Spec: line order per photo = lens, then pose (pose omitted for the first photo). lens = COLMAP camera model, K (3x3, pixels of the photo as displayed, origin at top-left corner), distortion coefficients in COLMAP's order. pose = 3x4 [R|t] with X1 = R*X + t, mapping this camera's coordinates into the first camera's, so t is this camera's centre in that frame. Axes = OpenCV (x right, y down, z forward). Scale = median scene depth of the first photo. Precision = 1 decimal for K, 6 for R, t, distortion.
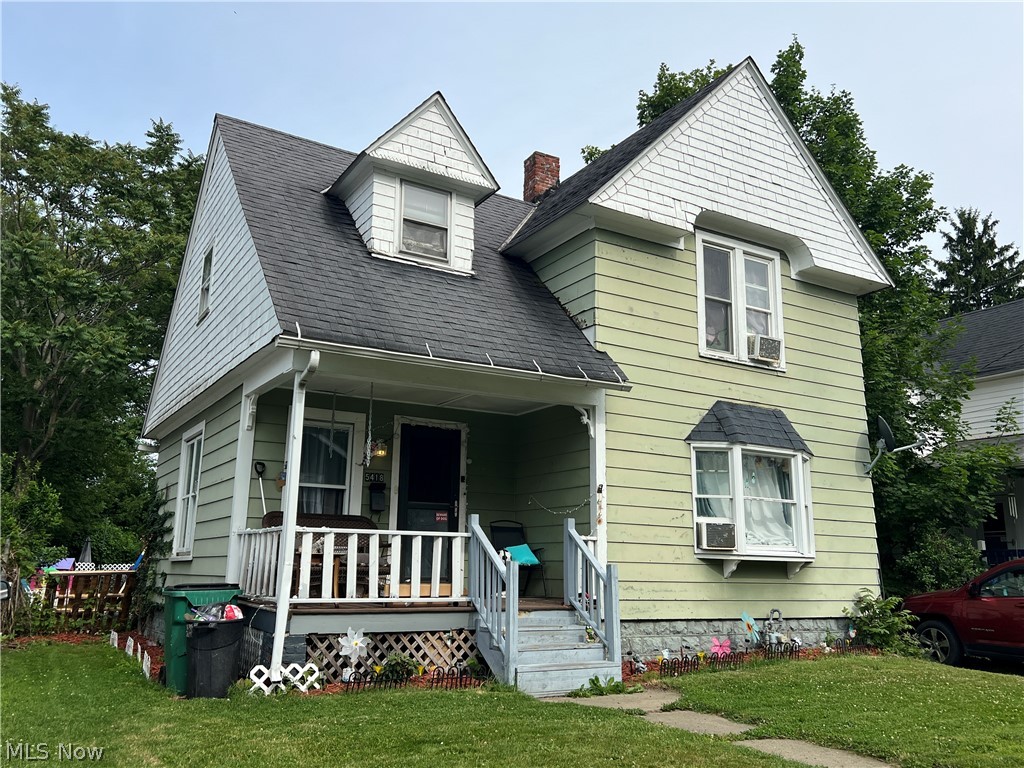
lens RADIAL K [[837.2, 0, 509.0], [0, 837.2, 386.3], [0, 0, 1]] dist [0.089401, -0.023572]
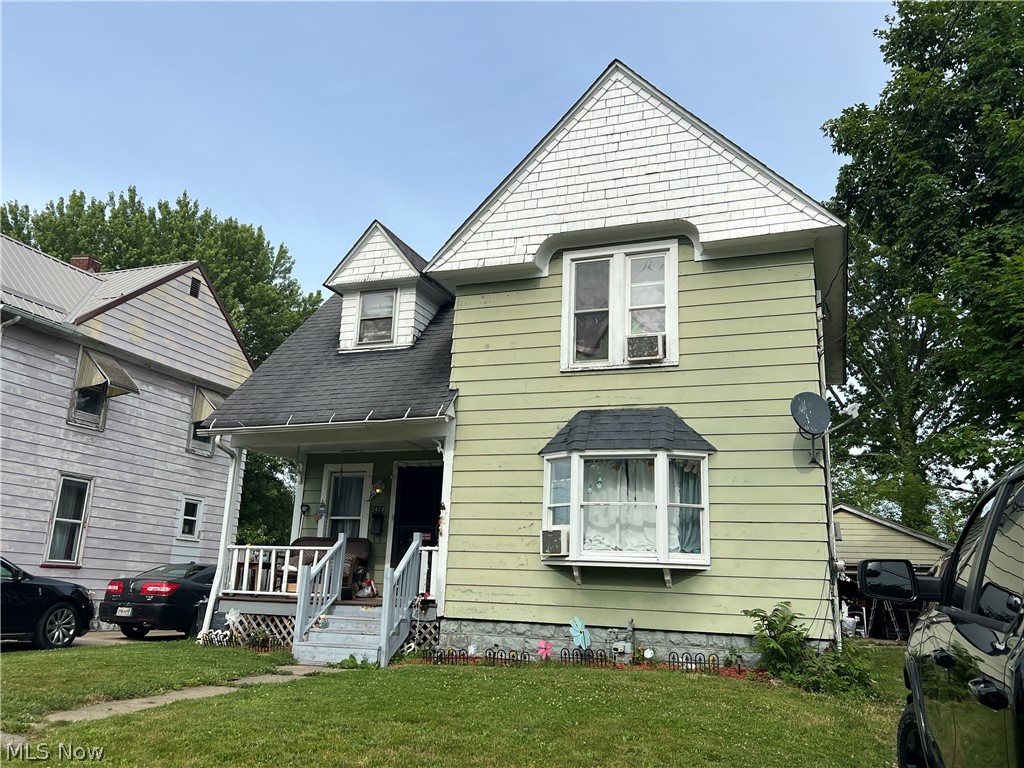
lens RADIAL K [[837.2, 0, 511.8], [0, 837.2, 380.6], [0, 0, 1]] dist [0.089401, -0.023572]
pose [[0.620480, -0.182629, -0.762661, 1.020758], [0.138786, 0.982727, -0.122414, 0.097802], [0.771844, -0.029891, 0.635109, 0.300292]]
